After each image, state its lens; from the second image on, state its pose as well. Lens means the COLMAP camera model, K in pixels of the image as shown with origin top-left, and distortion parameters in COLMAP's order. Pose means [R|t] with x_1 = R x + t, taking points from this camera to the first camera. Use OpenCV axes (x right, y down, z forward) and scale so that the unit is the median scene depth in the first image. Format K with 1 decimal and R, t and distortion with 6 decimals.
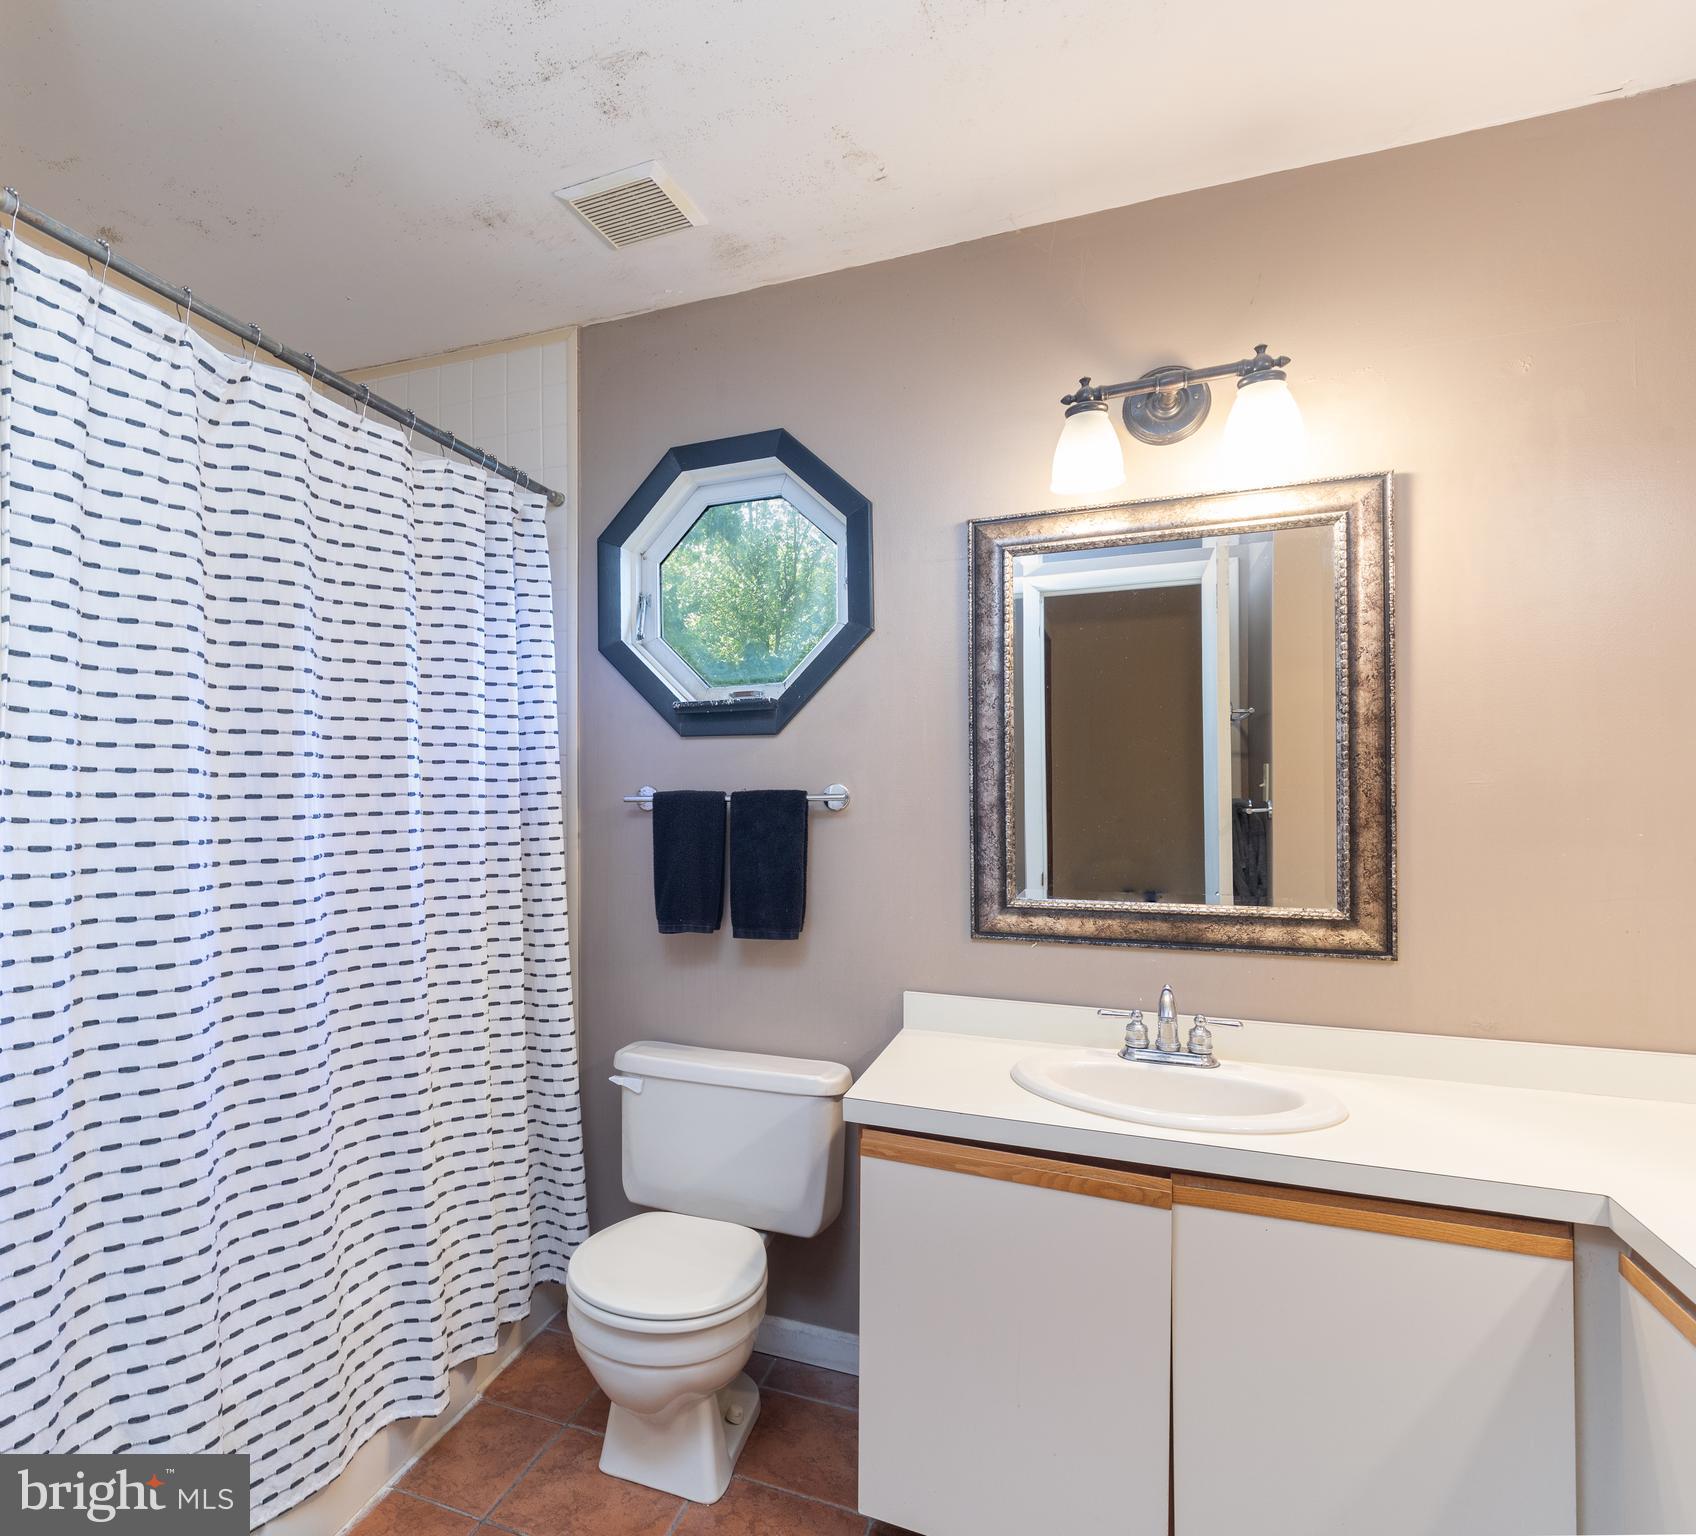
lens RADIAL K [[1200.7, 0, 847.2], [0, 1200.7, 821.7], [0, 0, 1]] dist [0.023077, -0.044042]
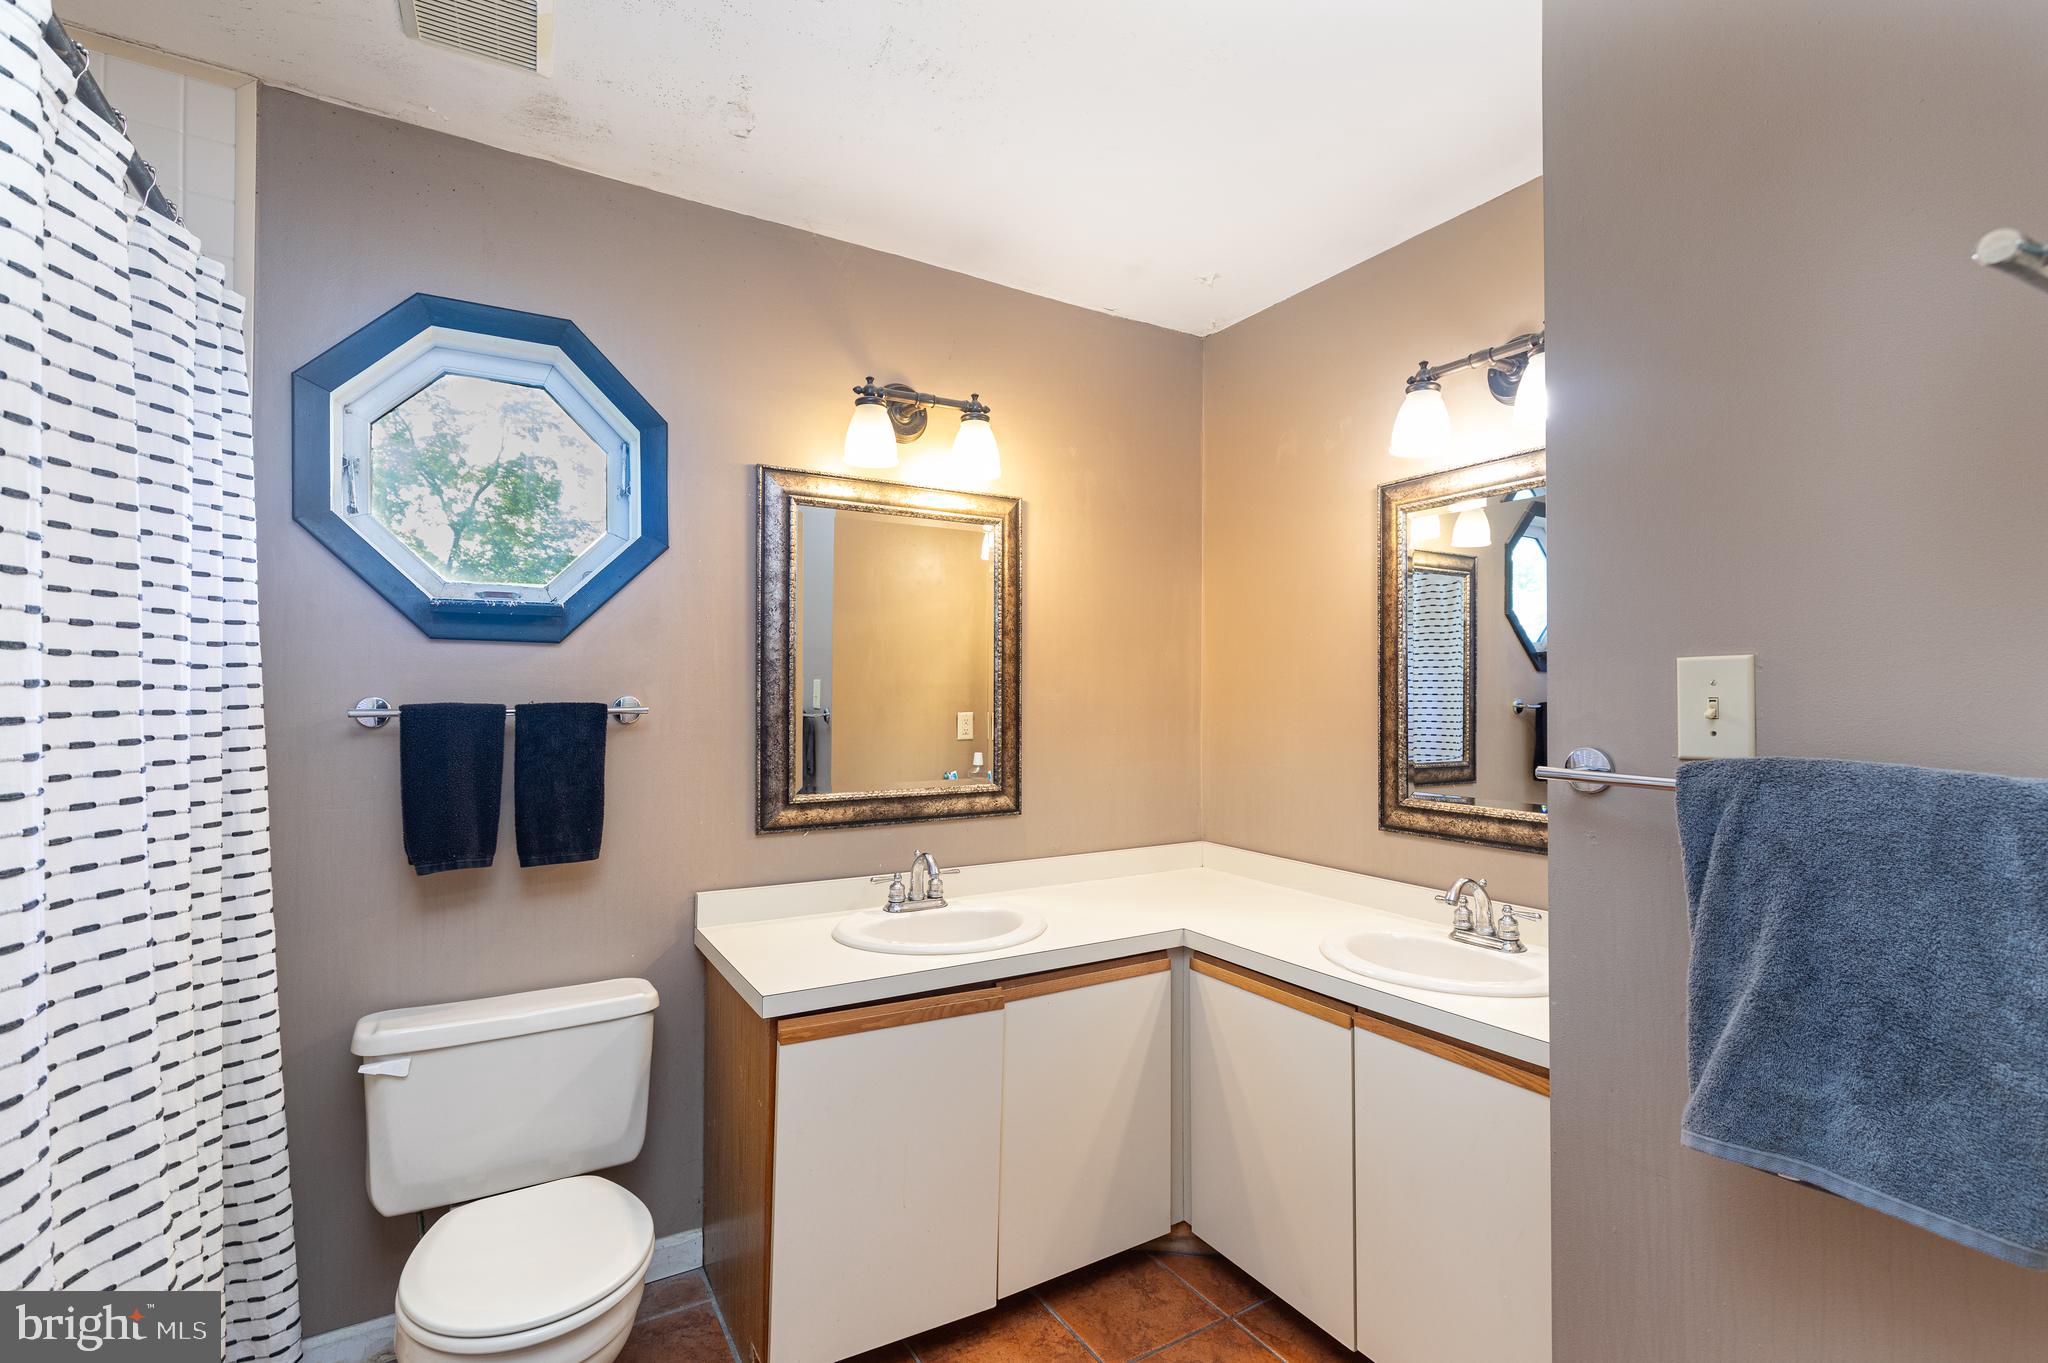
lens RADIAL K [[937.7, 0, 1025.3], [0, 937.7, 704.3], [0, 0, 1]] dist [0.002463, -0.000333]
pose [[0.534548, -0.002390, 0.845135, -0.521263], [0.010979, 0.999931, -0.004117, -0.019437], [-0.845067, 0.011479, 0.534537, 0.327004]]
